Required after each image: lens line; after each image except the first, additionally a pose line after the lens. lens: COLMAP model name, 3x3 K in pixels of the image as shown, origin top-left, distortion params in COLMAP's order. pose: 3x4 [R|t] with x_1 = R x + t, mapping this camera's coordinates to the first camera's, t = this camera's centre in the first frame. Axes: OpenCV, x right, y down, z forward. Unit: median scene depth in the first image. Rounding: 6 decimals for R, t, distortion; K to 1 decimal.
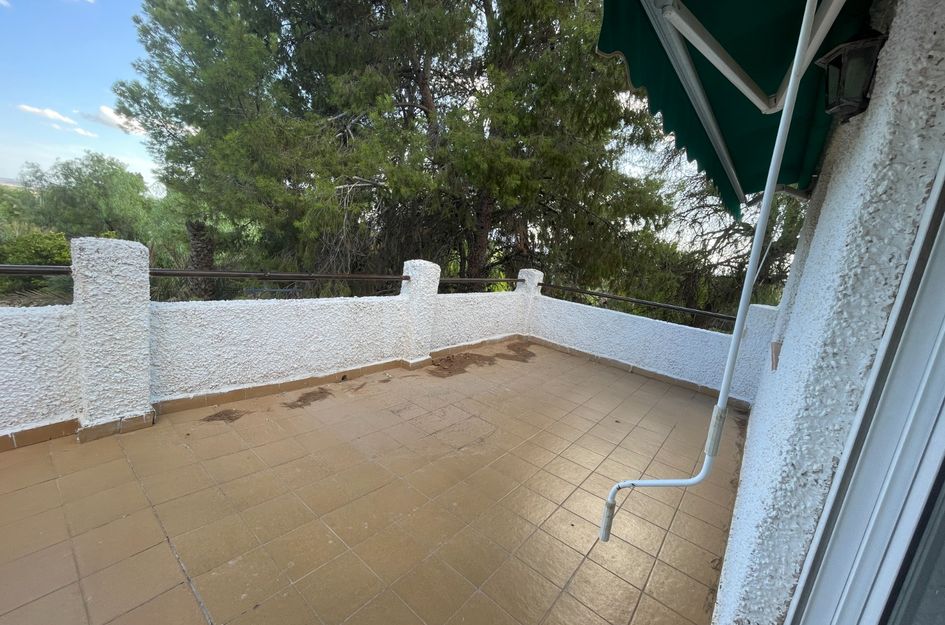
lens RADIAL K [[379.2, 0, 470.1], [0, 379.2, 311.6], [0, 0, 1]] dist [-0.000697, -0.000134]
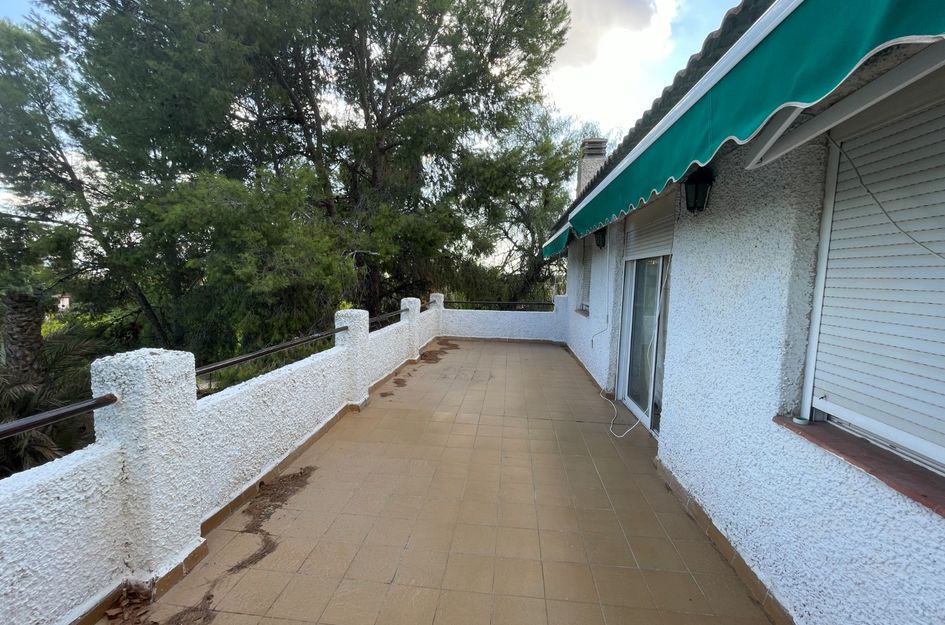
lens RADIAL K [[379.2, 0, 470.1], [0, 379.2, 311.6], [0, 0, 1]] dist [-0.000697, -0.000134]
pose [[0.828737, -0.162943, 0.535392, -0.822616], [0.184278, 0.982777, 0.013857, -0.050401], [-0.528429, 0.087177, 0.844490, -0.556412]]
